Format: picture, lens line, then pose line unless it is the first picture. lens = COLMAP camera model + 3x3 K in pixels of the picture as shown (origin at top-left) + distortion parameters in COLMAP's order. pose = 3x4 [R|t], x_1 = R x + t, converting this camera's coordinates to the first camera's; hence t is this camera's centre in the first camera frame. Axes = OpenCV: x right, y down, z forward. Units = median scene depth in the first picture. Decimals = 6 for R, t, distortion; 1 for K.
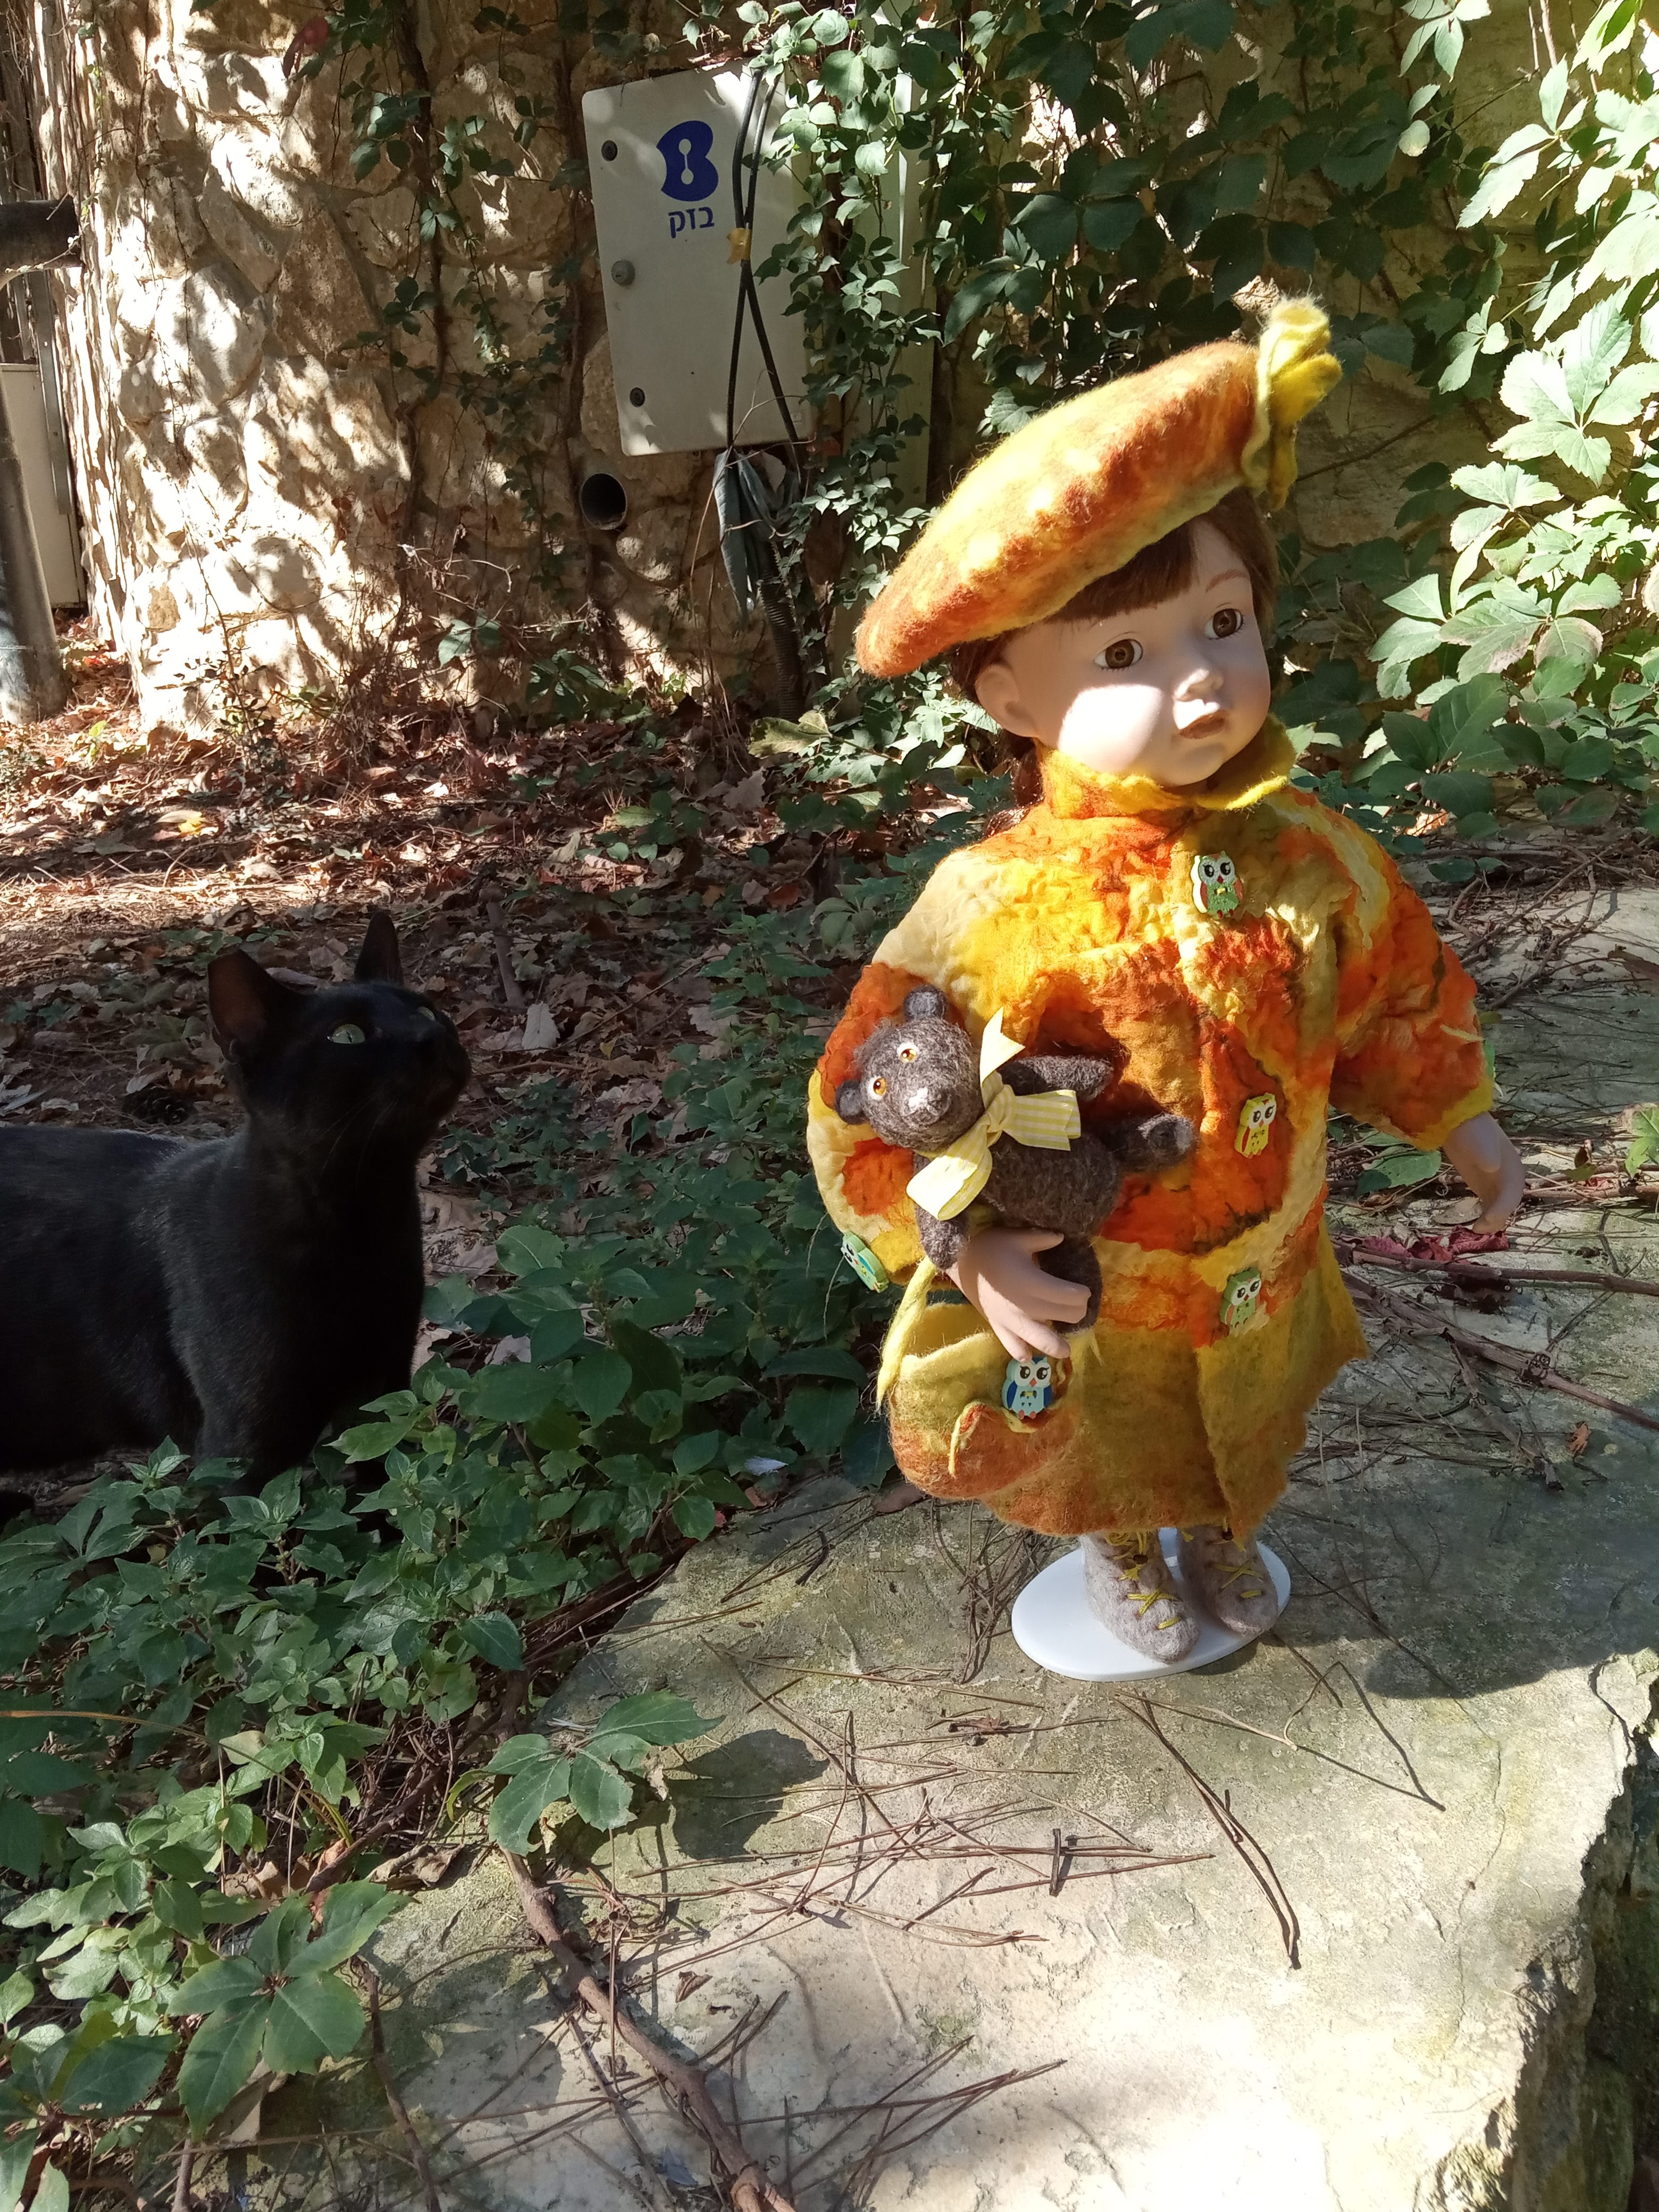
lens RADIAL K [[1806.7, 0, 821.3], [0, 1806.7, 1092.7], [0, 0, 1]] dist [0.089969, -0.135782]
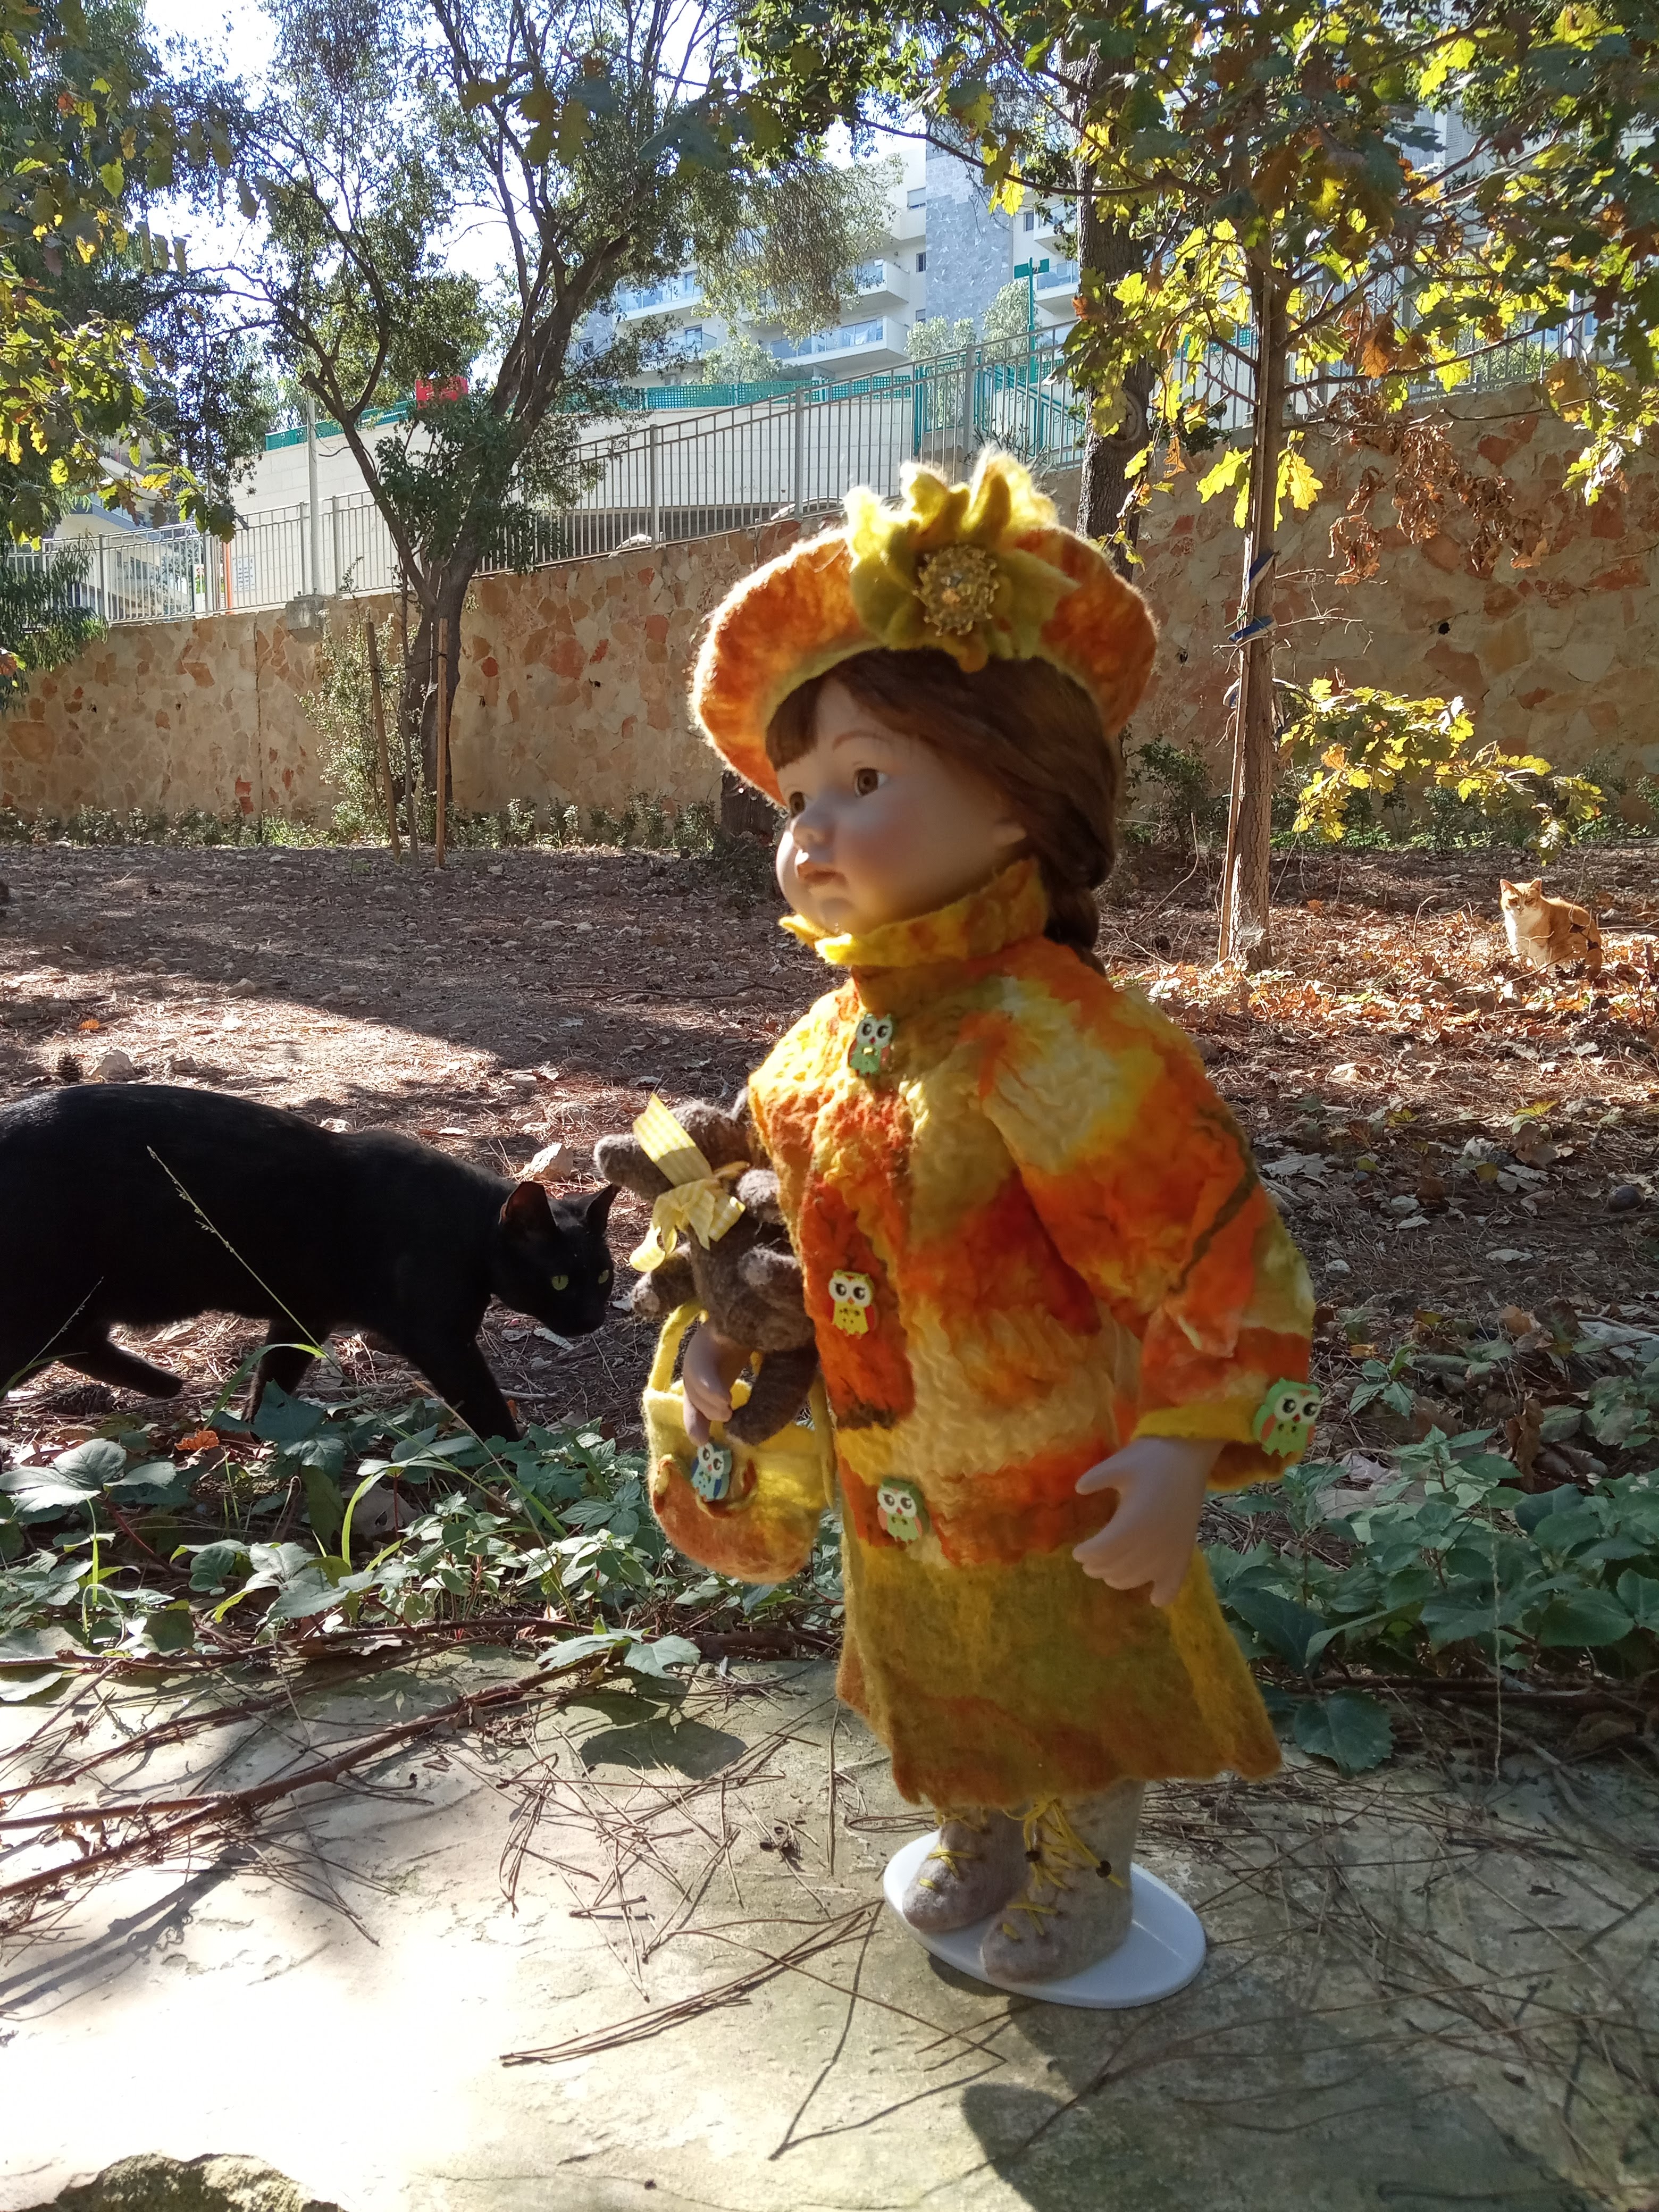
lens RADIAL K [[1806.7, 0, 839.8], [0, 1806.7, 1097.1], [0, 0, 1]] dist [0.089969, -0.135782]
pose [[0.321990, 0.189306, -0.927624, 0.722602], [-0.302934, 0.948894, 0.088495, -0.109244], [0.896969, 0.252514, 0.362882, 0.414683]]
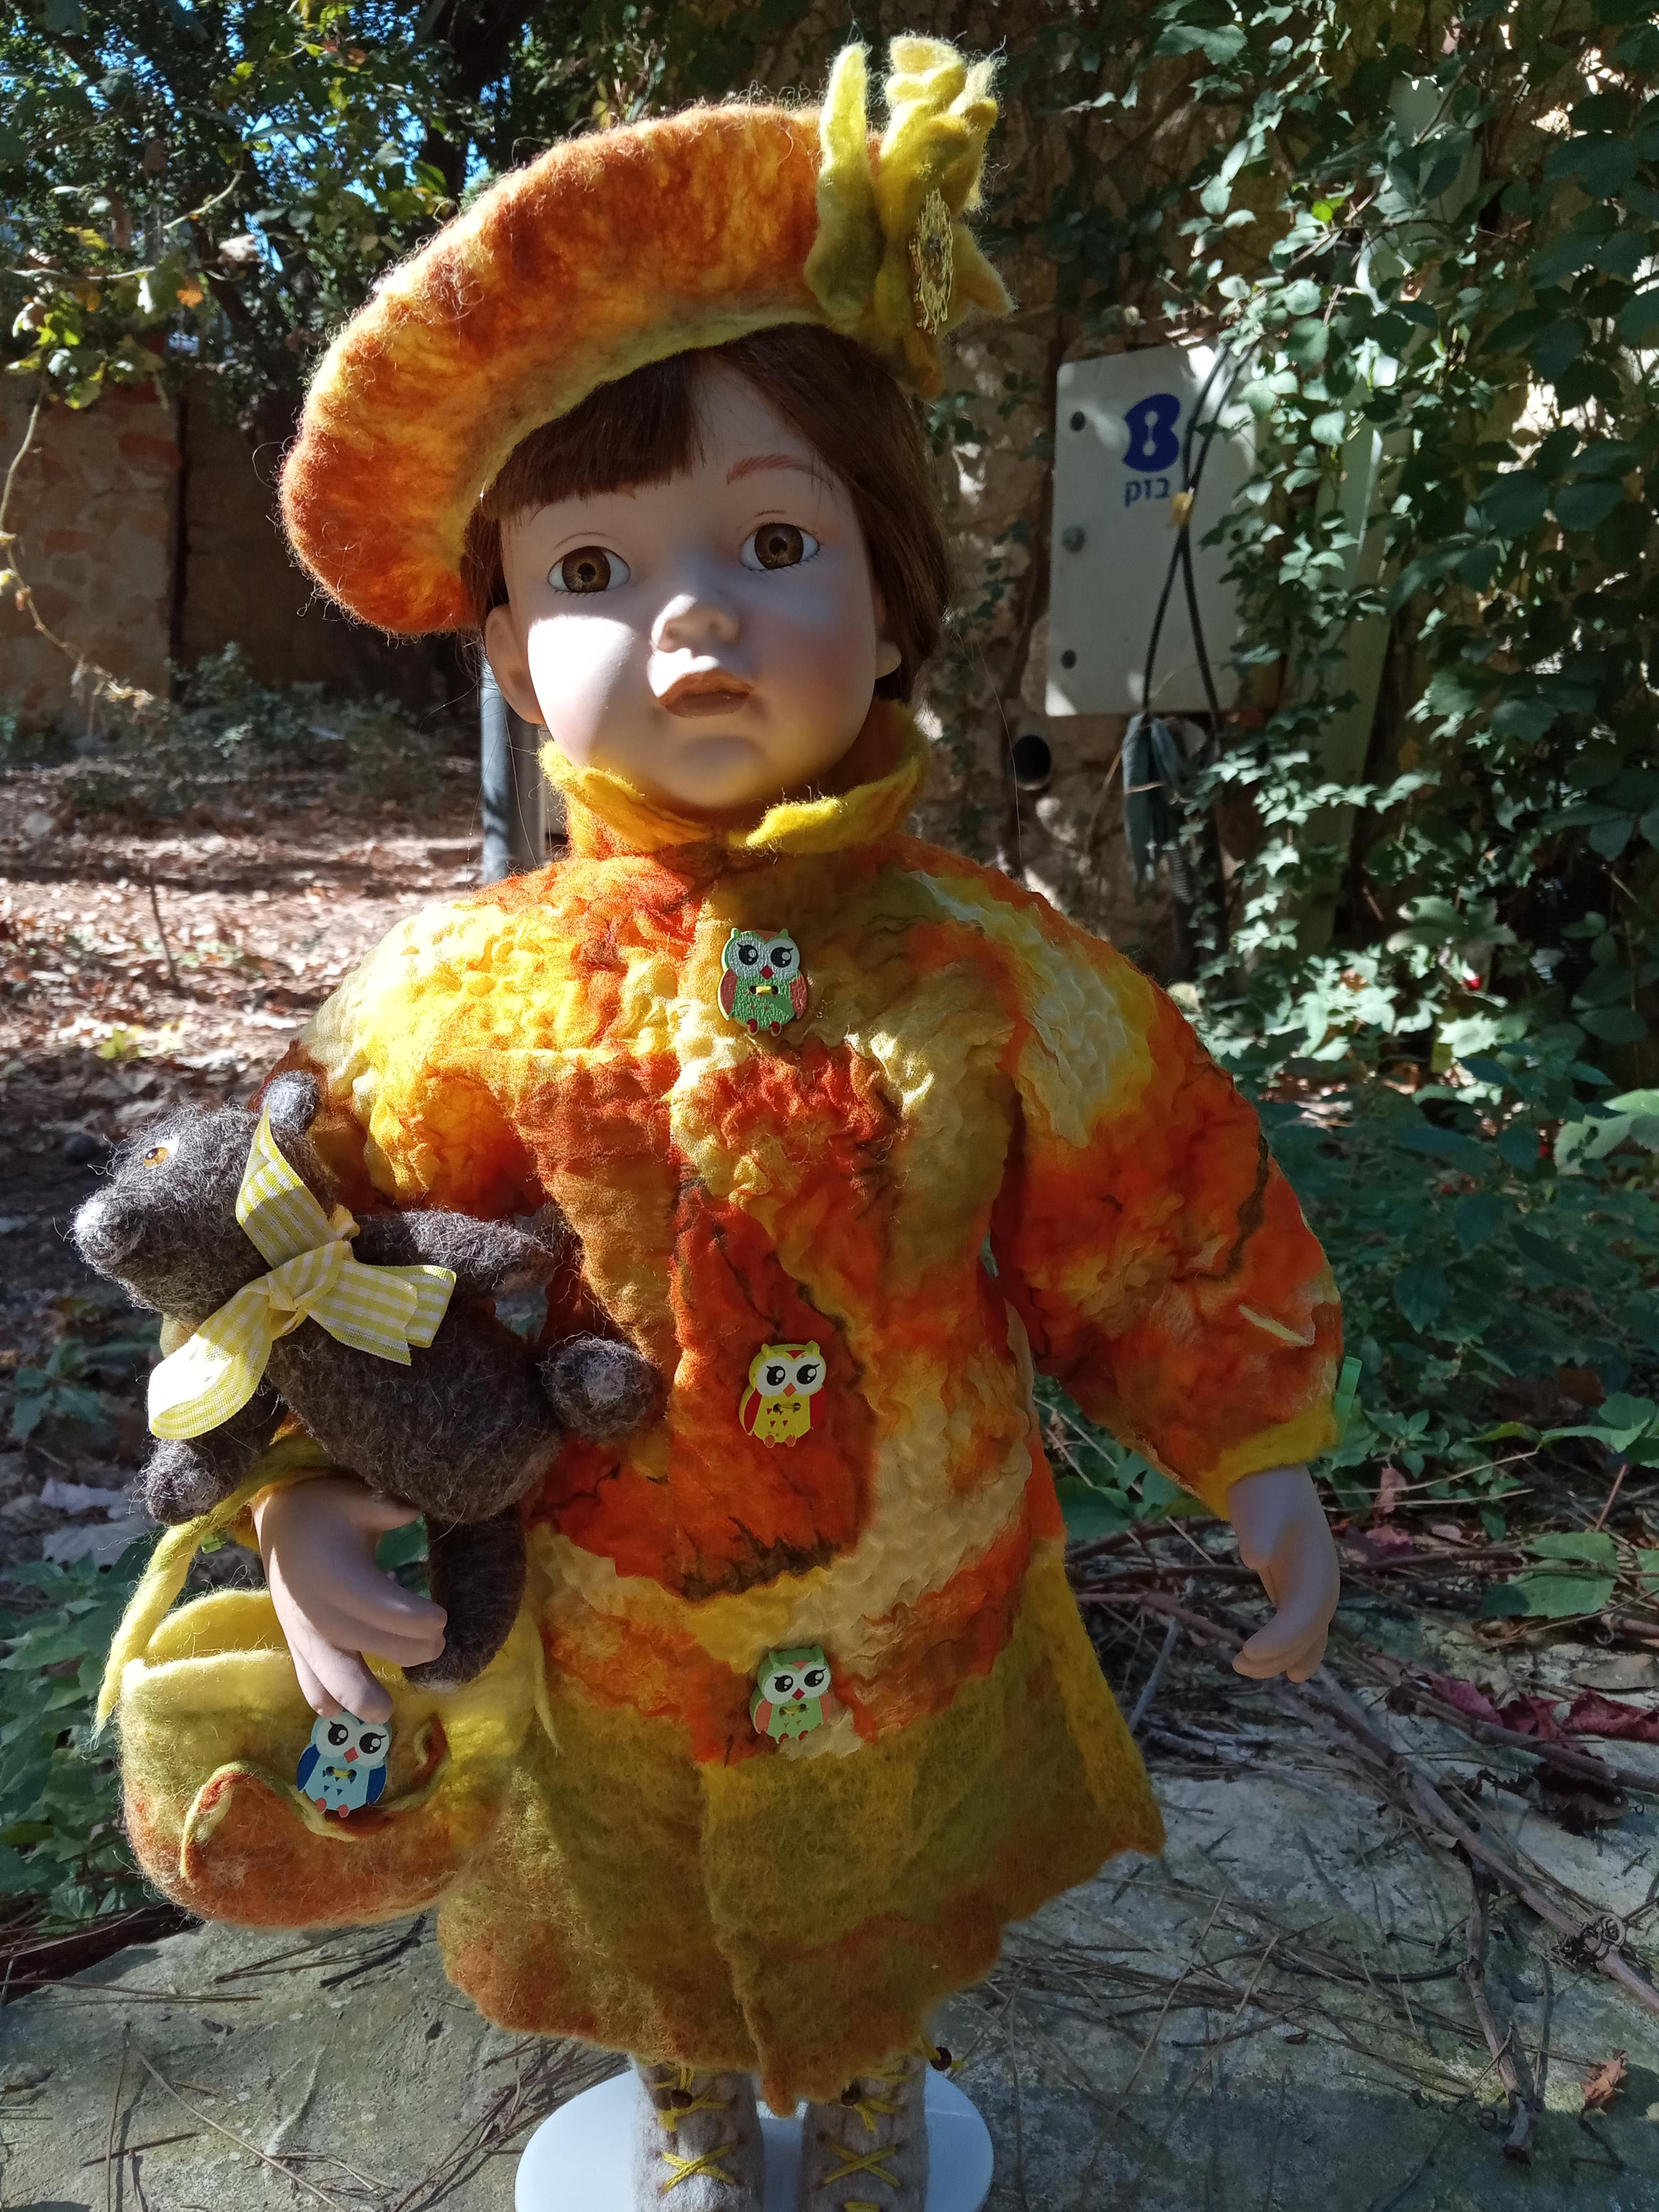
lens RADIAL K [[1806.7, 0, 823.2], [0, 1806.7, 1095.9], [0, 0, 1]] dist [0.089969, -0.135782]
pose [[0.951947, 0.142185, -0.271257, 0.263723], [-0.182747, 0.974453, -0.130552, -0.000977], [0.245765, 0.173850, 0.953612, 0.281329]]
